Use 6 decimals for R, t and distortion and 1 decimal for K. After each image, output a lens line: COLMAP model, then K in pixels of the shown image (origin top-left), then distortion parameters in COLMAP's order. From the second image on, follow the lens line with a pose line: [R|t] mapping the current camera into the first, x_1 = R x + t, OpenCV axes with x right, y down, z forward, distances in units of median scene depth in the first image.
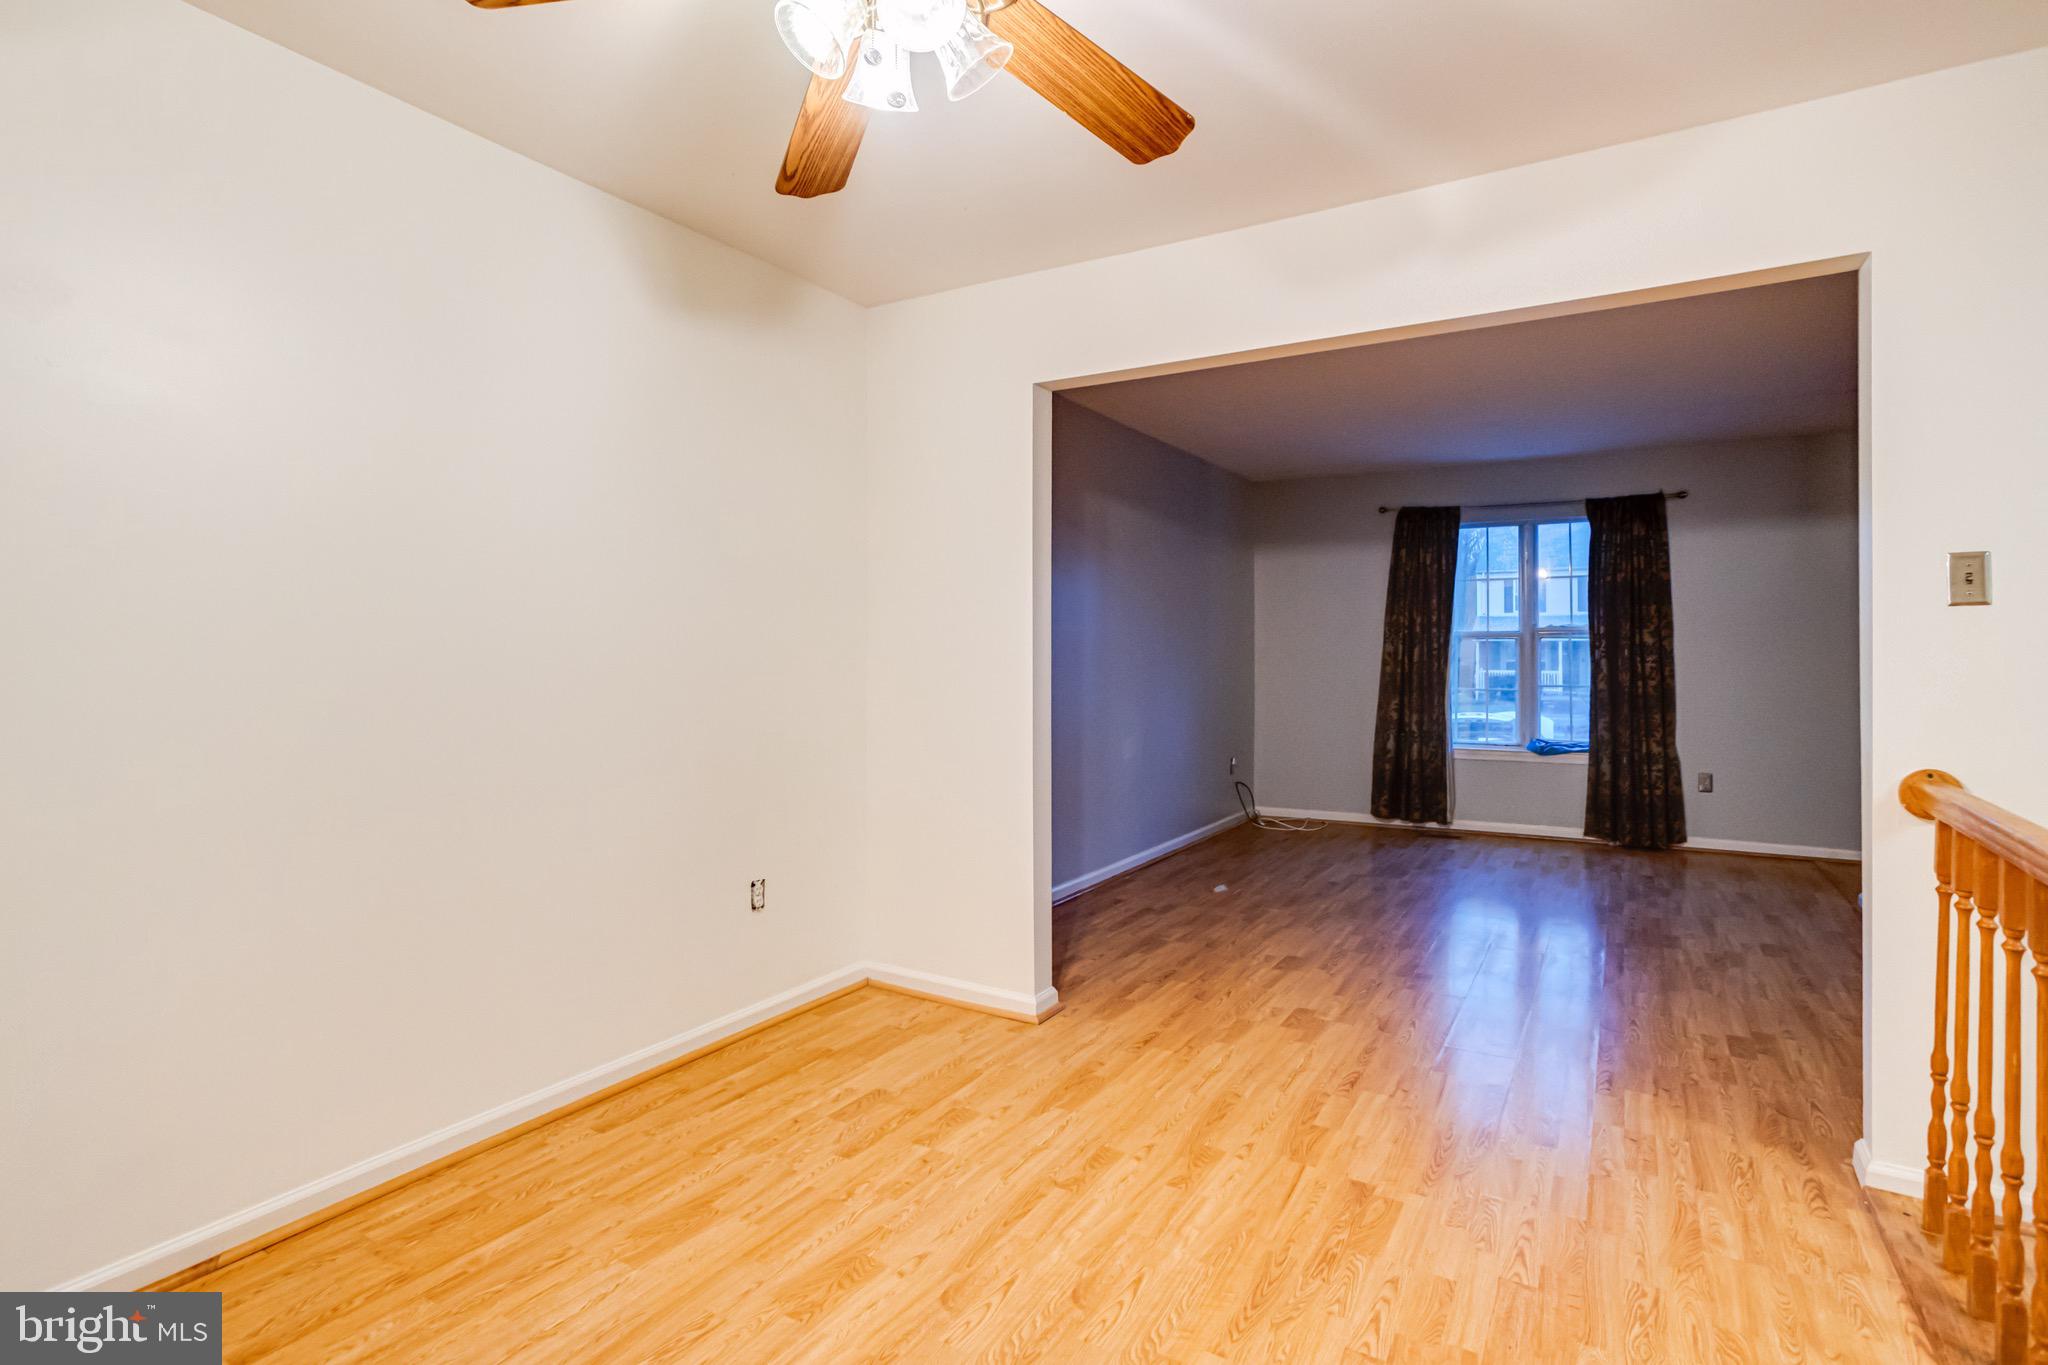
lens RADIAL K [[1010.7, 0, 1017.4], [0, 1010.7, 643.9], [0, 0, 1]] dist [-0.044534, 0.024738]
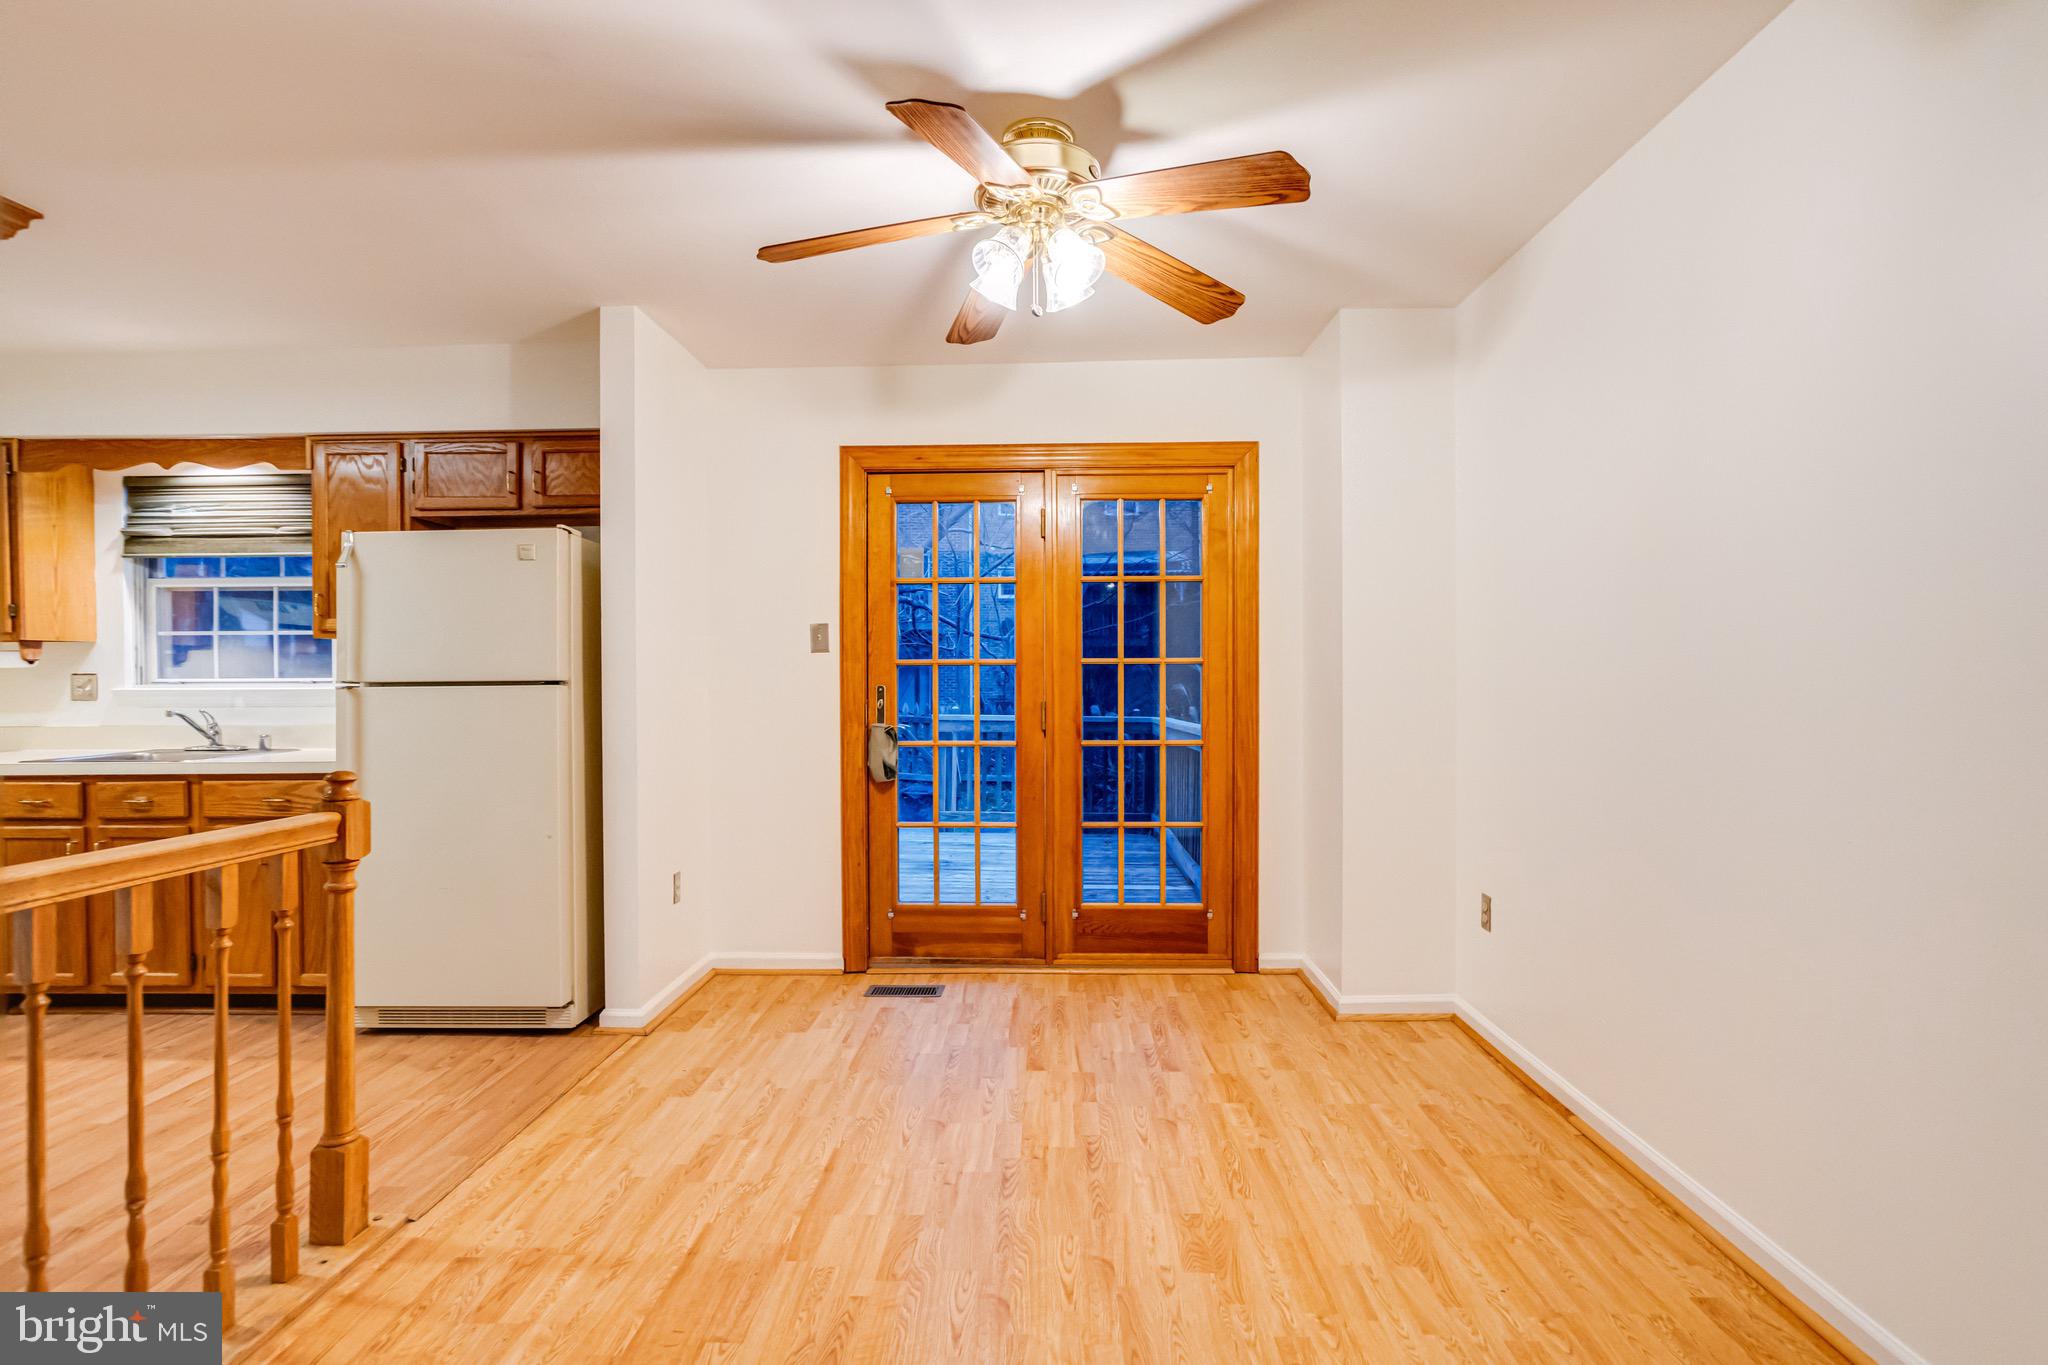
lens RADIAL K [[995.1, 0, 1025.2], [0, 995.1, 684.3], [0, 0, 1]] dist [-0.044389, 0.025183]
pose [[-0.868121, 0.008402, -0.496282, 0.268192], [0.009764, 0.999952, -0.000150, 0.010098], [0.496257, -0.004976, -0.868161, 0.948976]]
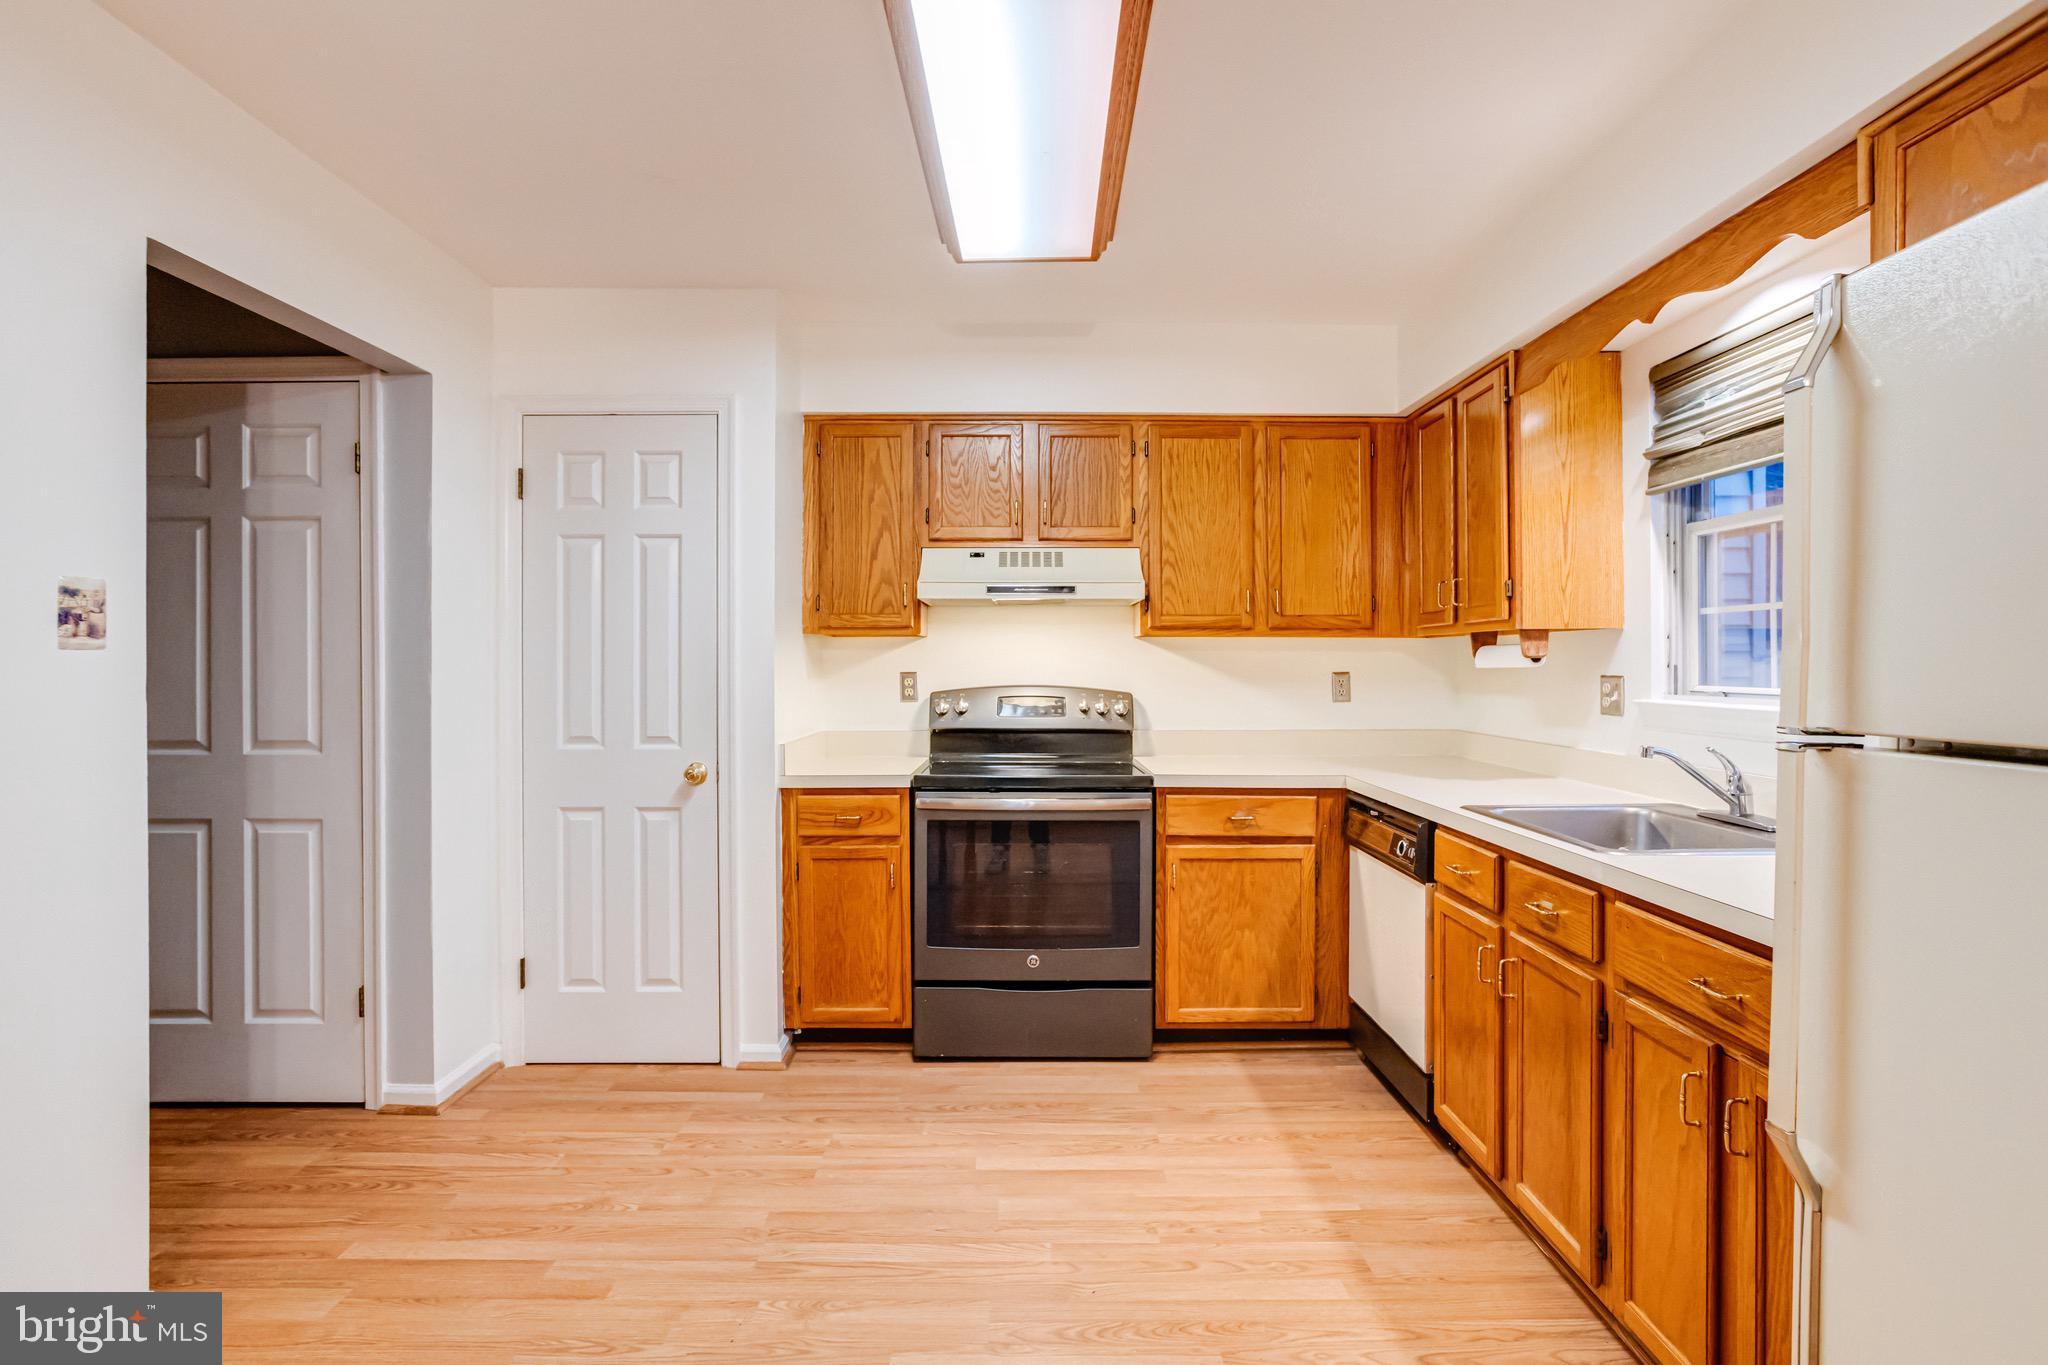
lens RADIAL K [[998.3, 0, 1022.7], [0, 998.3, 666.4], [0, 0, 1]] dist [-0.048853, 0.025118]
pose [[-0.519828, -0.004063, 0.854262, 0.233971], [-0.008190, 0.999966, -0.000228, -0.015877], [-0.854232, -0.007115, -0.519843, 0.235129]]
